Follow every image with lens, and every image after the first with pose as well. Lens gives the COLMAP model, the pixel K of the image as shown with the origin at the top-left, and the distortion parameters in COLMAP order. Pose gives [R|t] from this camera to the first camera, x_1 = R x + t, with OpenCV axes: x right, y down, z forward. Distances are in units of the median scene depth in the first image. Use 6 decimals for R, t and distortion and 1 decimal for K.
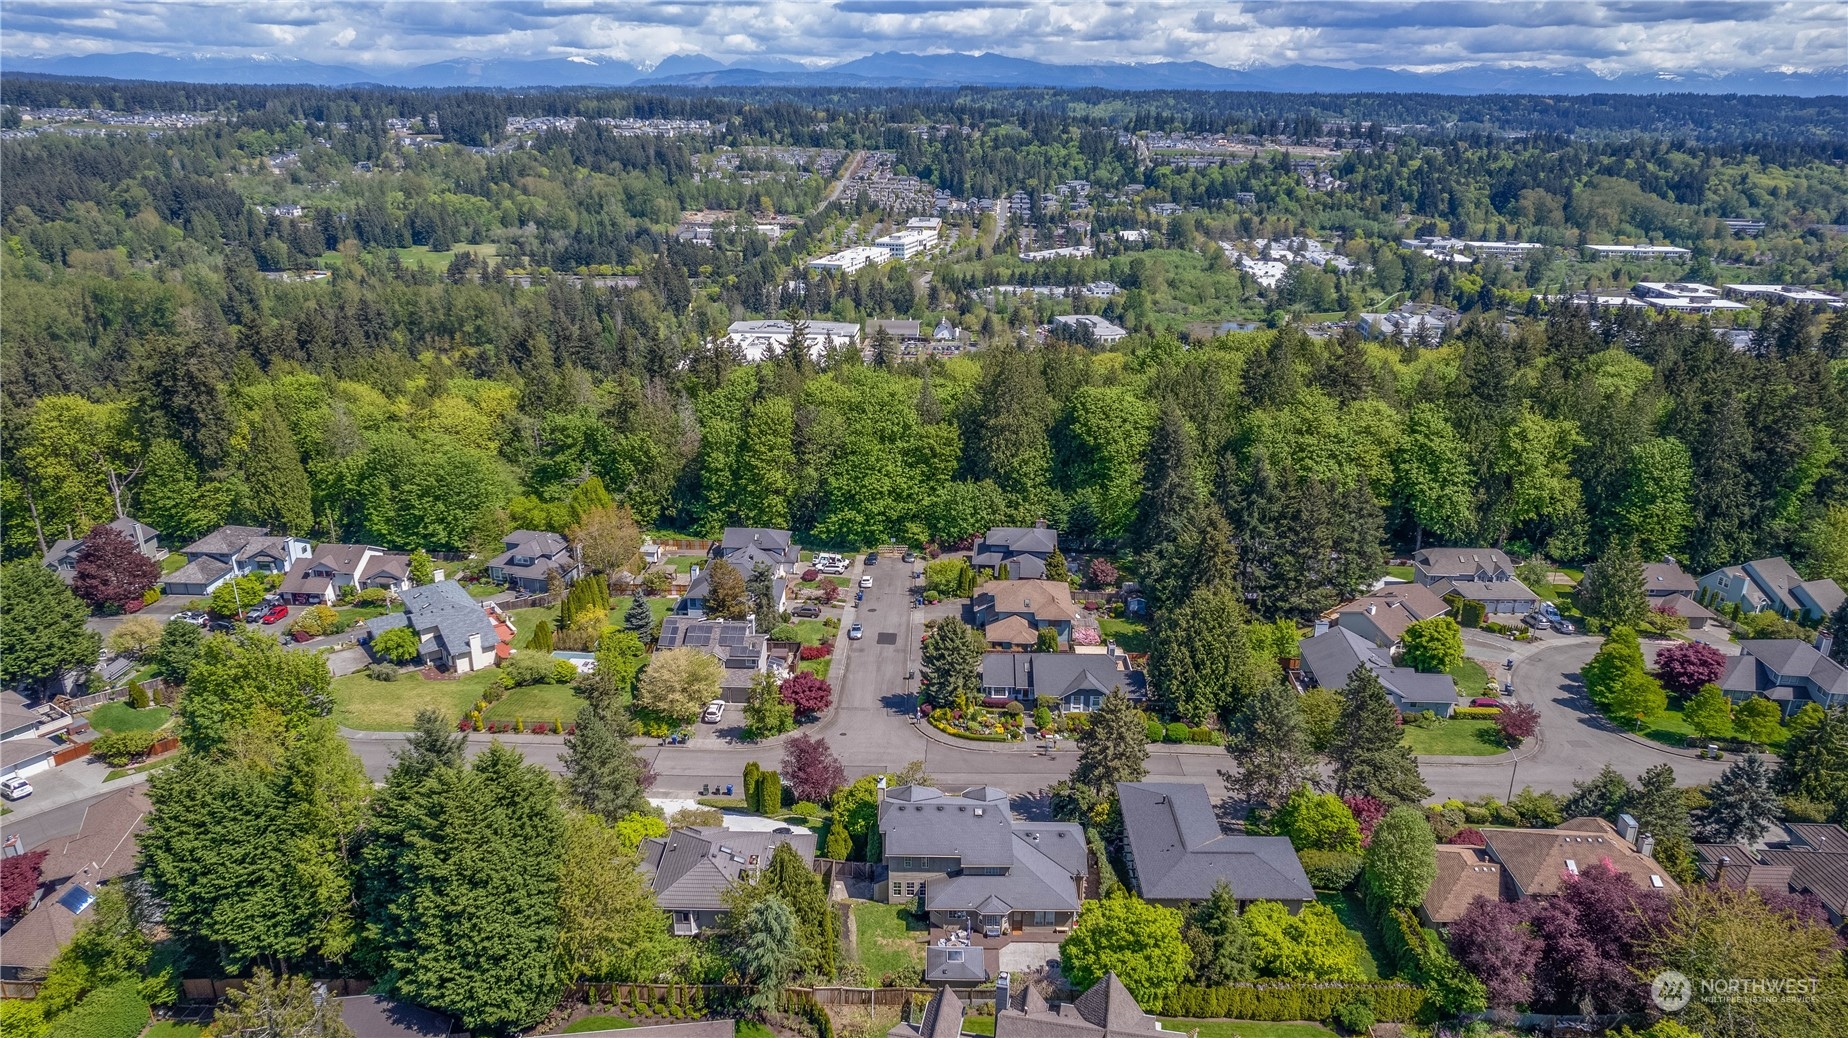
lens RADIAL K [[1207.9, 0, 919.2], [0, 1207.9, 505.0], [0, 0, 1]] dist [-0.069151, 0.051269]
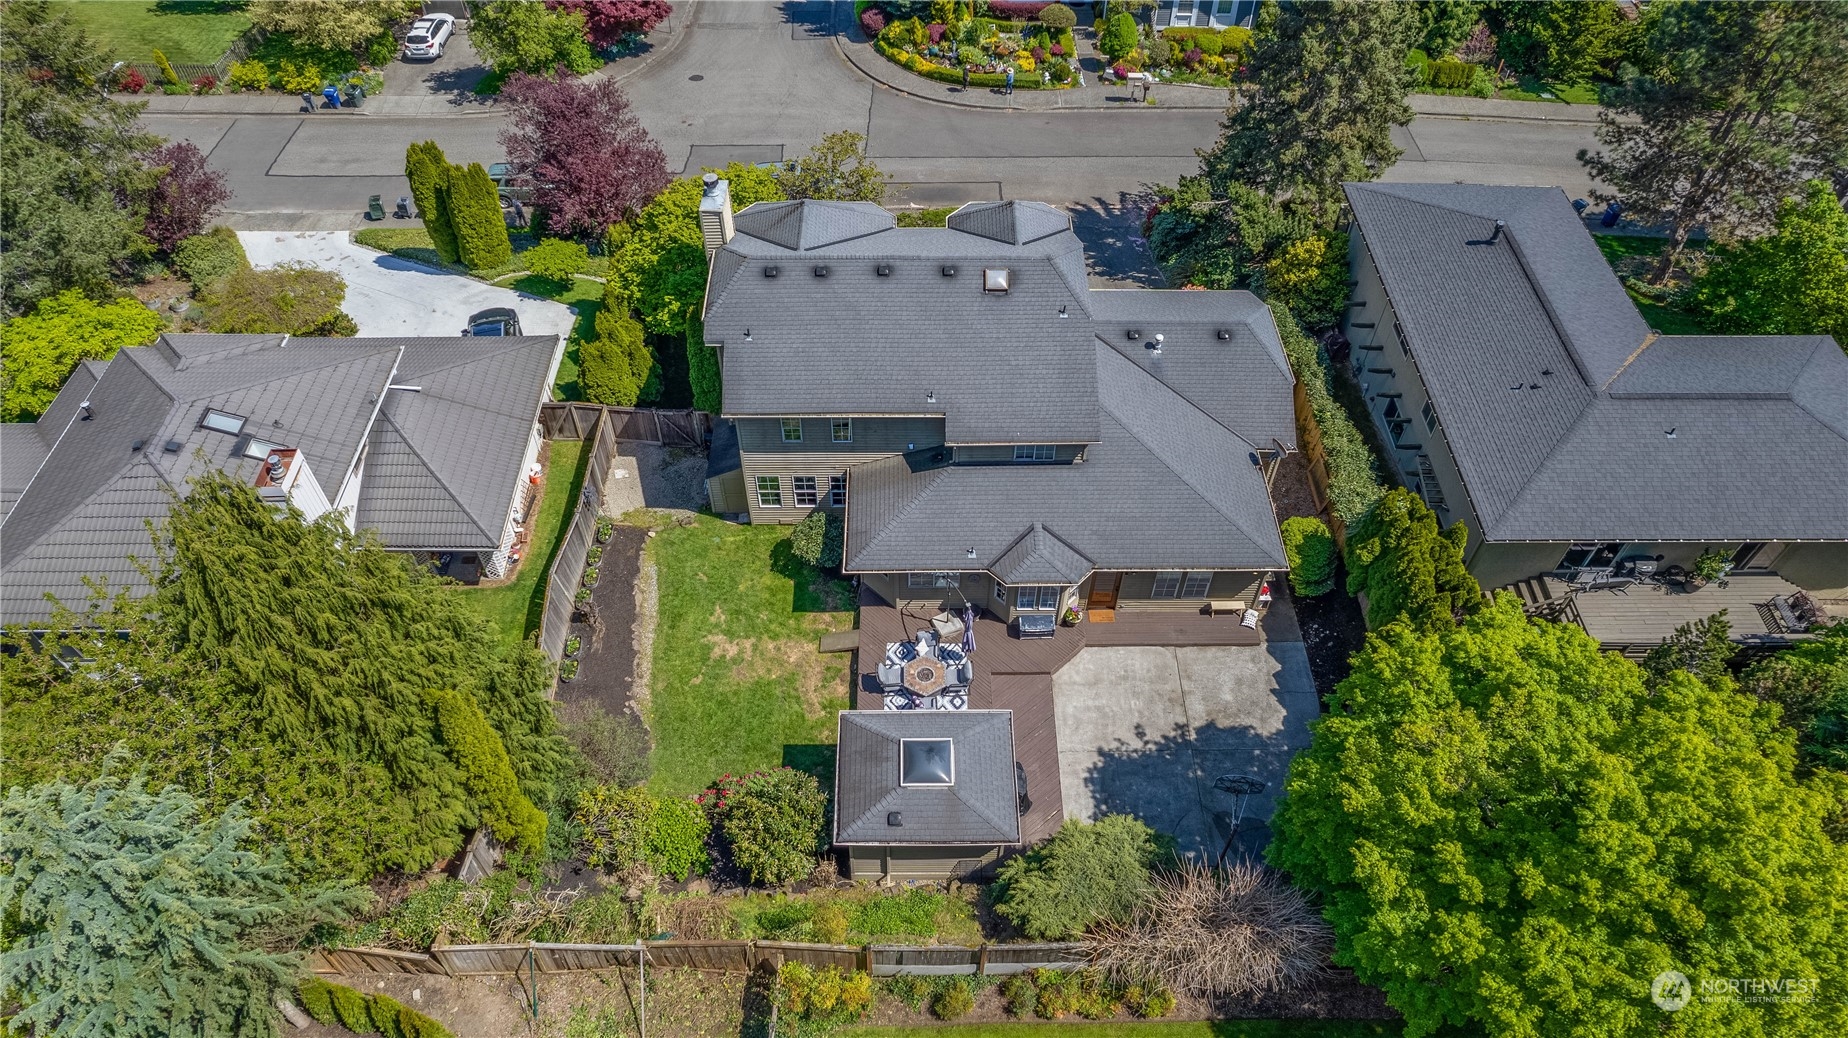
lens RADIAL K [[1207.9, 0, 919.2], [0, 1207.9, 505.0], [0, 0, 1]] dist [-0.069151, 0.051269]
pose [[0.999822, -0.016288, 0.009527, 0.021317], [0.009618, 0.874274, 0.485338, 0.134530], [-0.016235, -0.485160, 0.874275, 0.620199]]
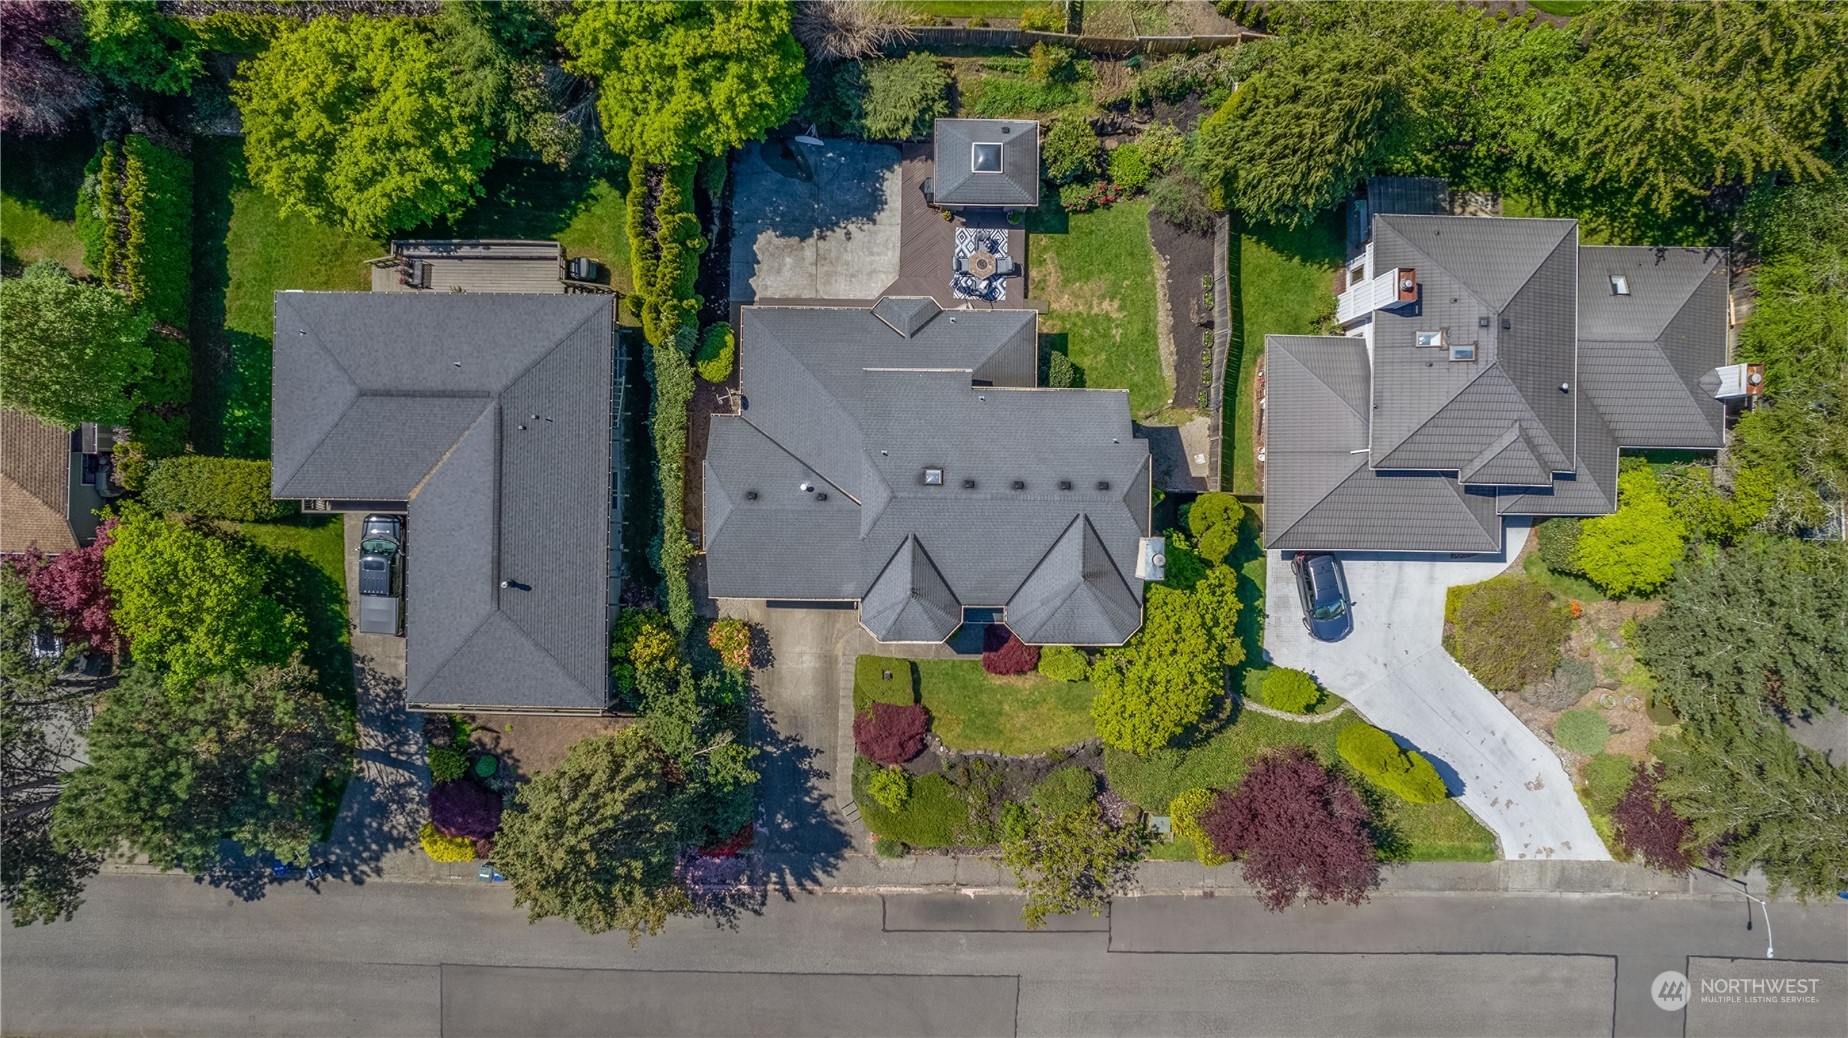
lens RADIAL K [[1207.9, 0, 919.2], [0, 1207.9, 505.0], [0, 0, 1]] dist [-0.069151, 0.051269]
pose [[-0.999872, -0.003530, -0.015584, 0.056690], [-0.013415, -0.344470, 0.938702, -0.158921], [-0.008682, 0.938791, 0.344379, 0.788080]]
